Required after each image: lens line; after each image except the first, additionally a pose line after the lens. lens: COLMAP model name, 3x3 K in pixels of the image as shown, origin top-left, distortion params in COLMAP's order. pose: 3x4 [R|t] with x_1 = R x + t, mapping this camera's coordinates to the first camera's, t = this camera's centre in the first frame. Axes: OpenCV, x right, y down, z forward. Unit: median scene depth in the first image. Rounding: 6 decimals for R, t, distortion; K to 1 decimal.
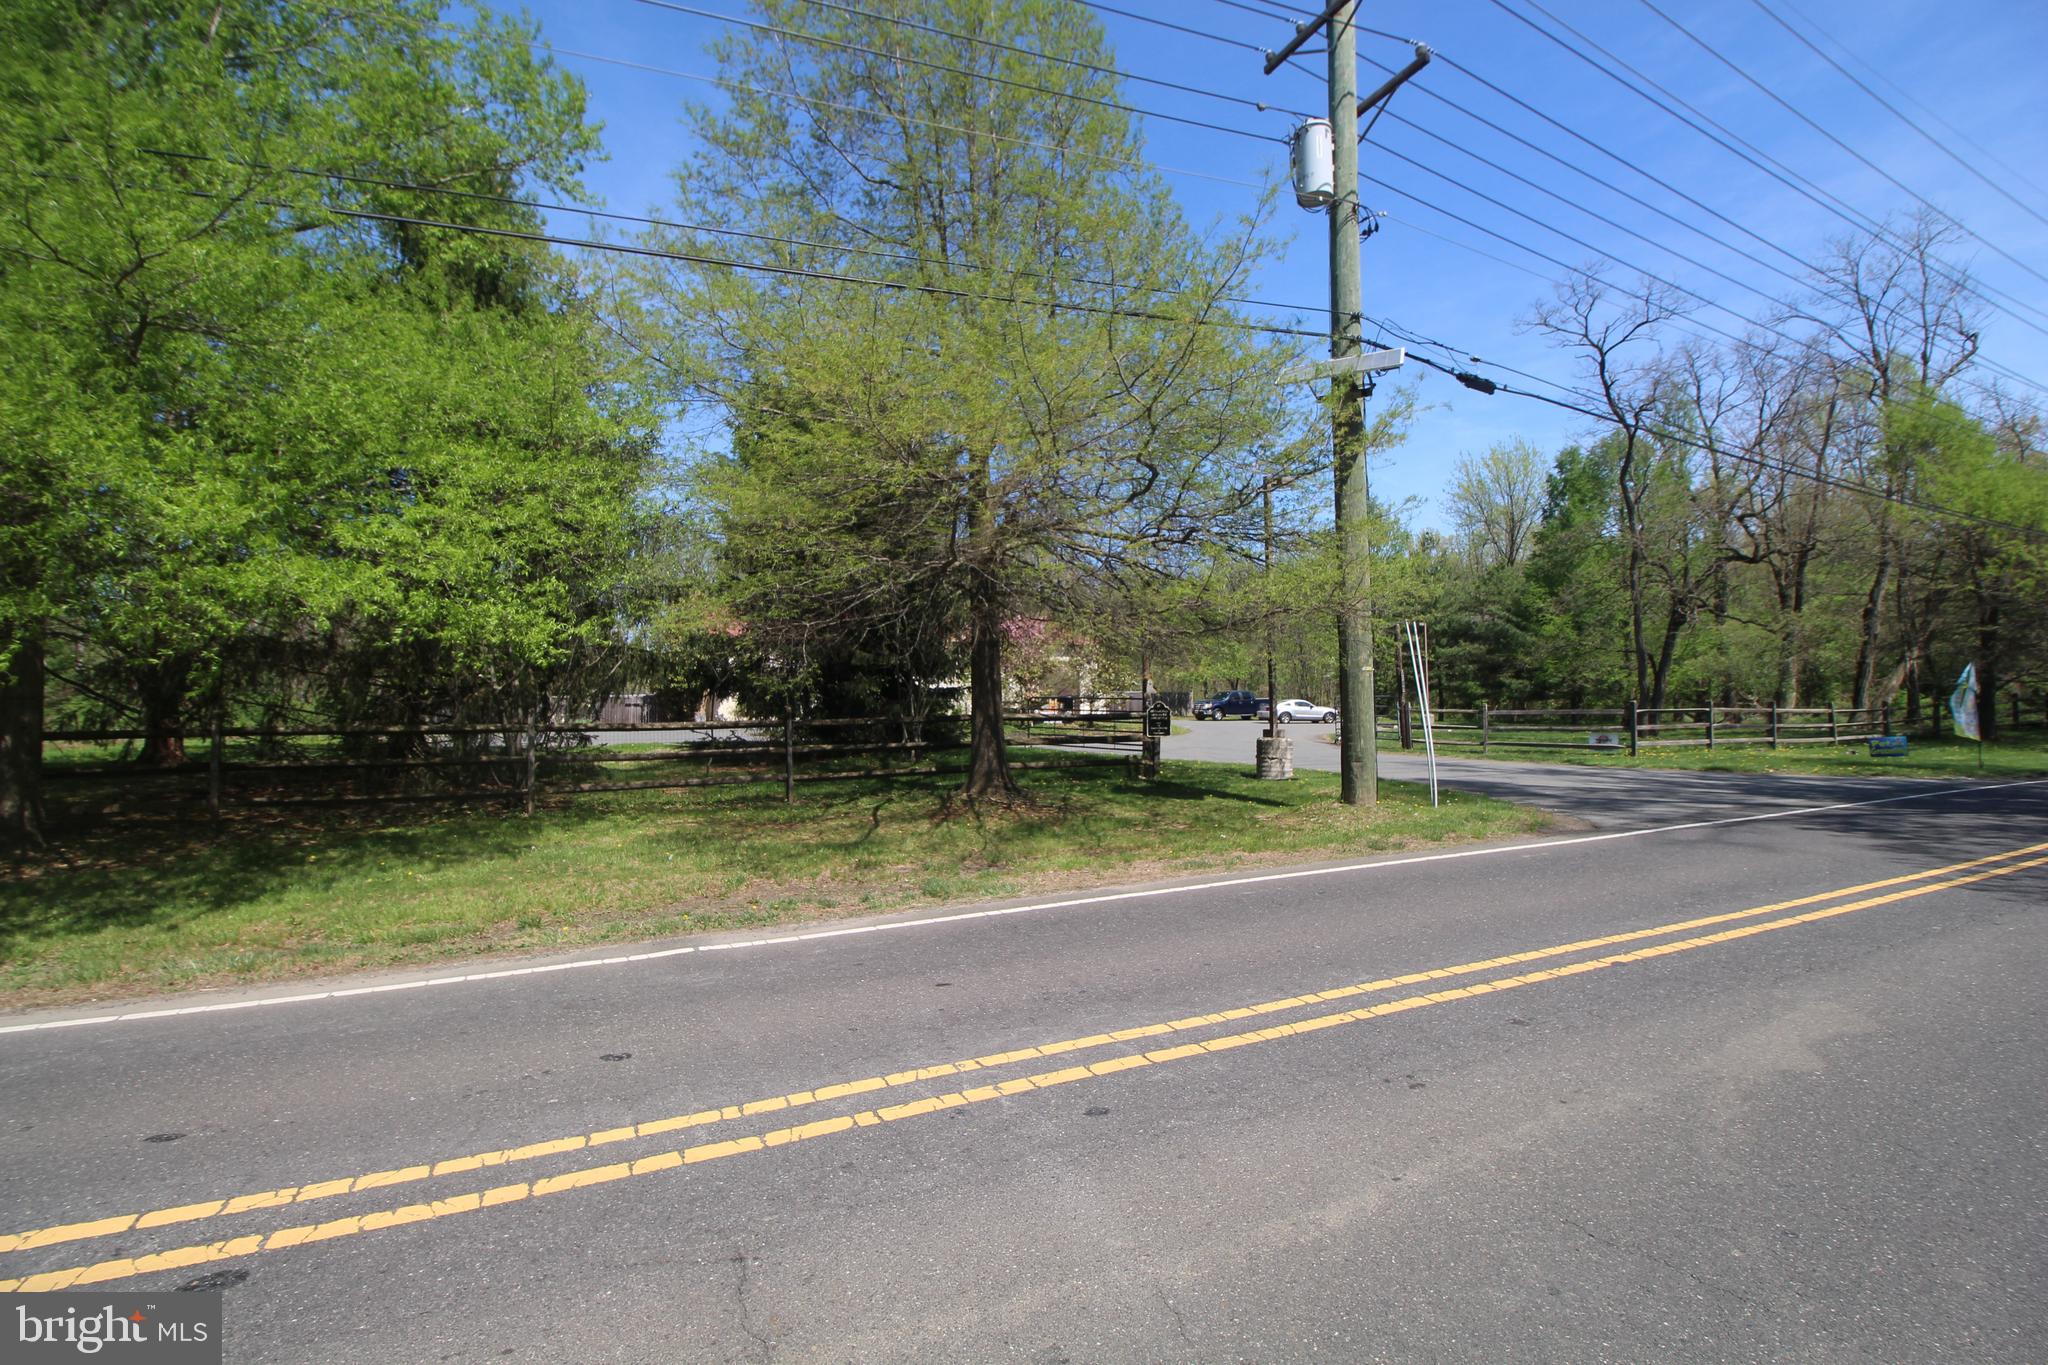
lens RADIAL K [[934.8, 0, 1023.6], [0, 934.8, 697.2], [0, 0, 1]] dist [-0.000812, -0.000141]
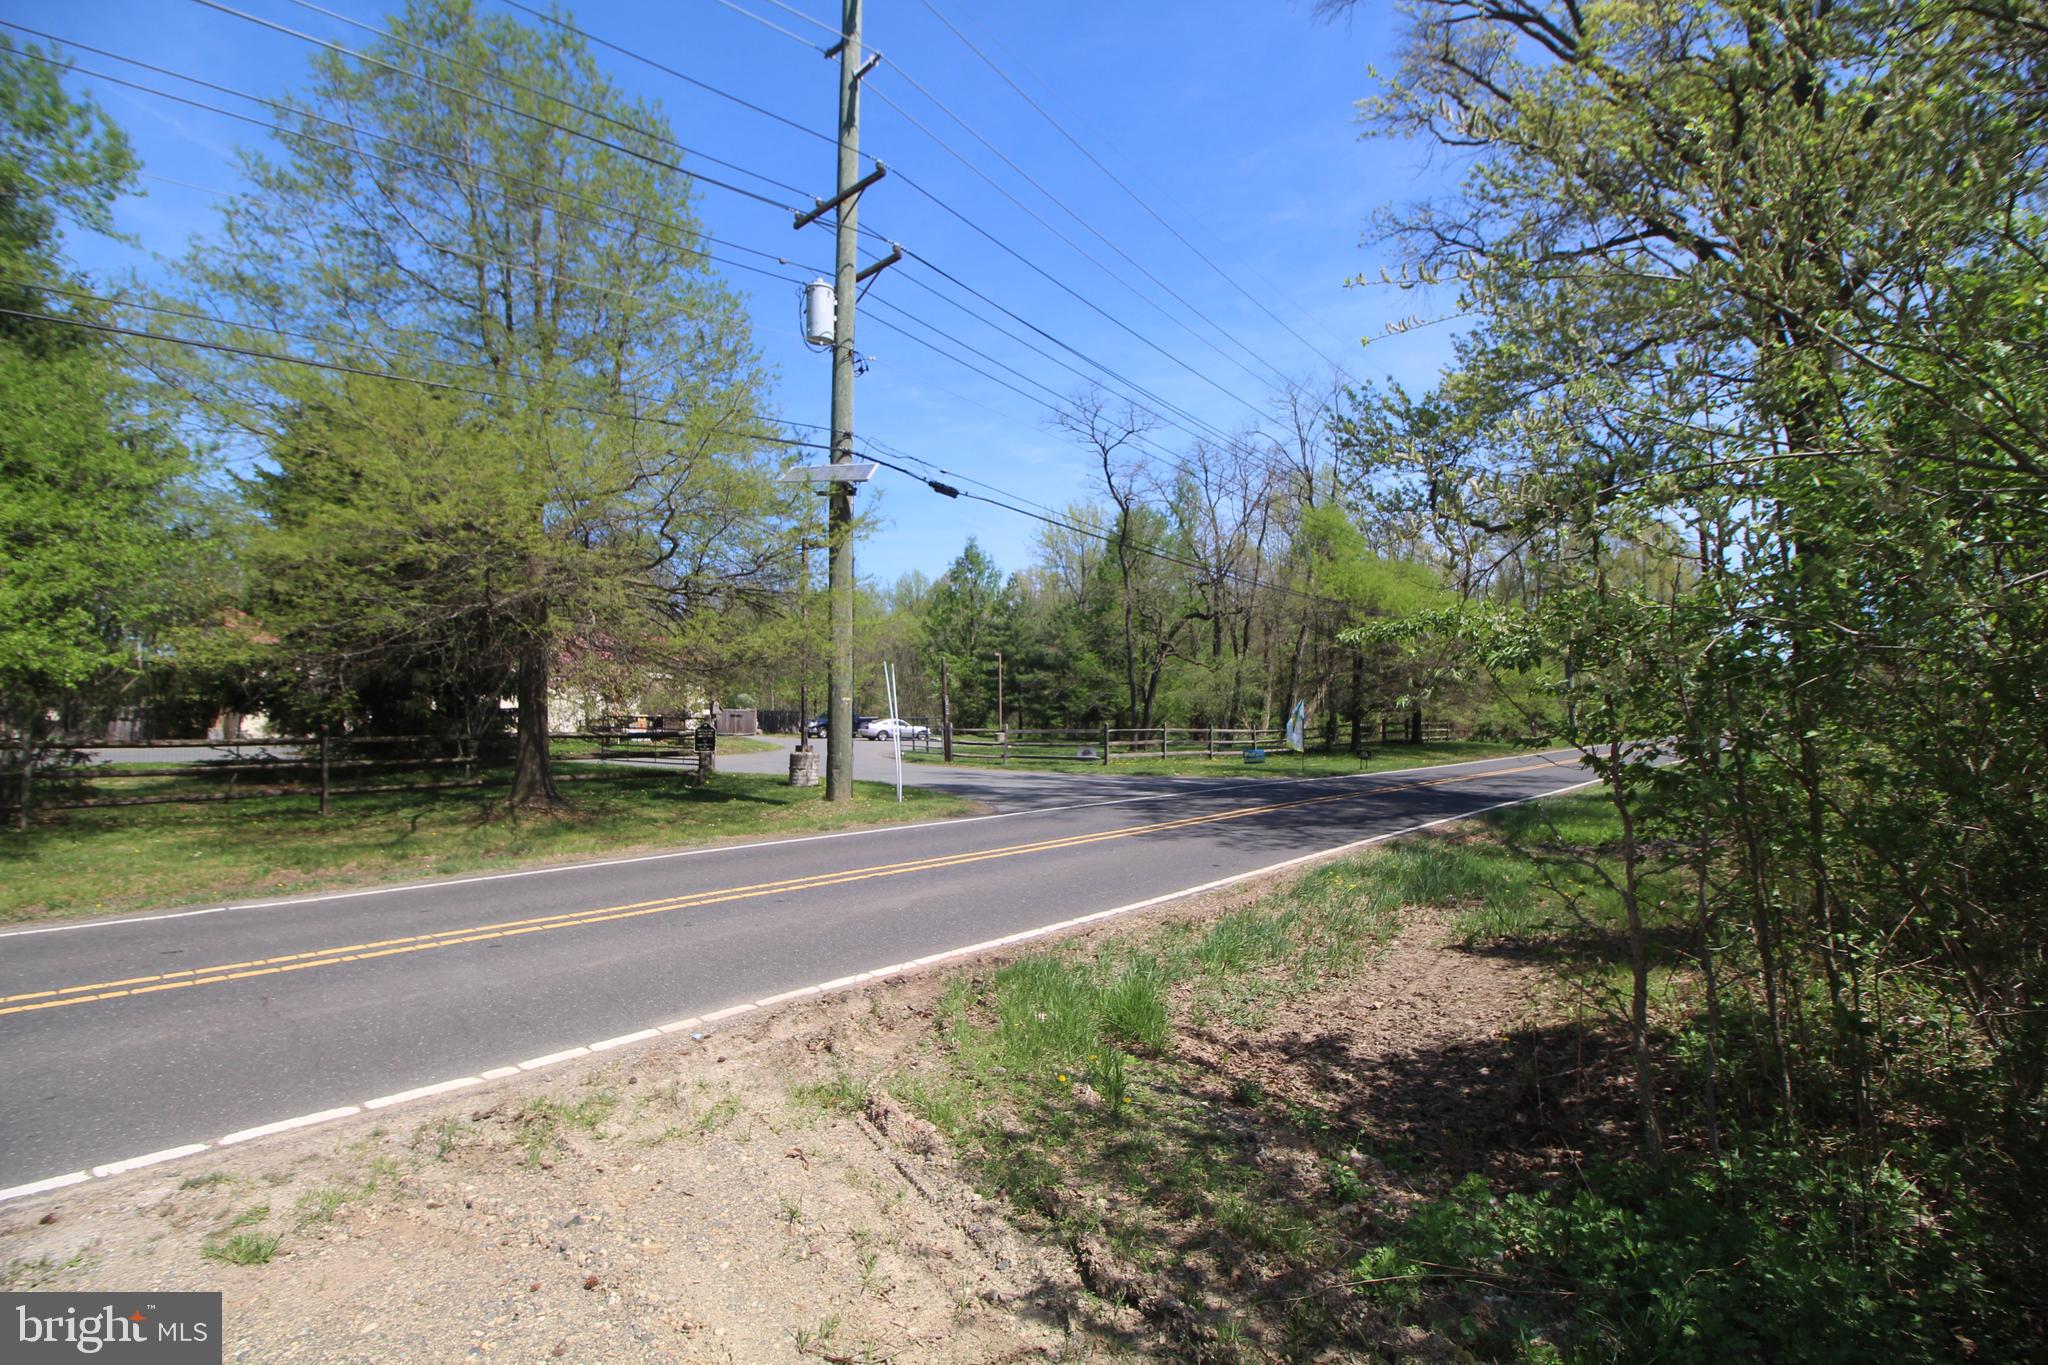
lens RADIAL K [[943.6, 0, 1024.0], [0, 943.6, 682.5], [0, 0, 1]] dist [0.013747, -0.020573]
pose [[0.929178, 0.021912, 0.368982, 0.090440], [-0.009470, 0.999325, -0.035498, -0.007715], [-0.369511, 0.029489, 0.928758, -0.300747]]
